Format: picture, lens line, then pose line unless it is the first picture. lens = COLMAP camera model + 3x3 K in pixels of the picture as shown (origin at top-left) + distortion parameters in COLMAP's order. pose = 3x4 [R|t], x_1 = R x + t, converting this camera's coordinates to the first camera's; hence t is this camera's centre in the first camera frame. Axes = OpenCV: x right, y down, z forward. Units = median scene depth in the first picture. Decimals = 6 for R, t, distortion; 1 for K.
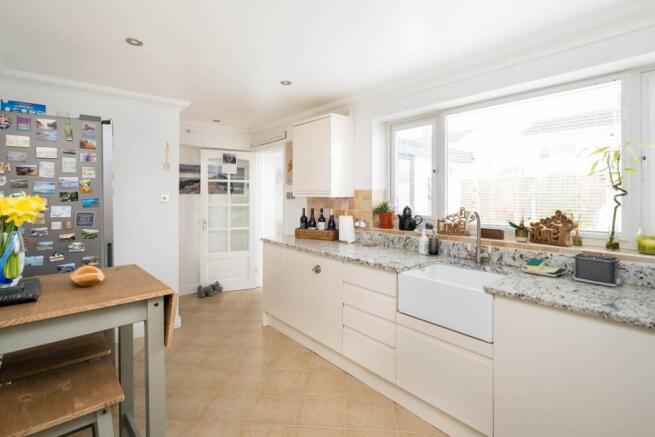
lens RADIAL K [[277.1, 0, 314.6], [0, 277.1, 196.6], [0, 0, 1]] dist [-0.006973, 0.000021]
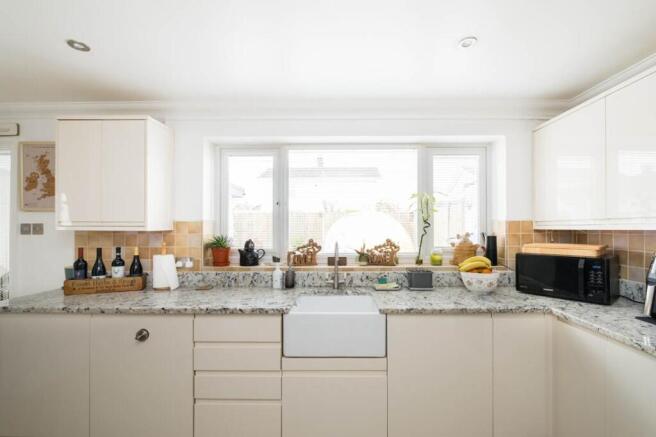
lens RADIAL K [[277.6, 0, 326.8], [0, 277.6, 227.6], [0, 0, 1]] dist [-0.006973, 0.000021]
pose [[0.685086, -0.003444, 0.728454, -0.164630], [0.006875, 0.999975, -0.001739, -0.001858], [-0.728430, 0.006199, 0.685092, 0.177974]]
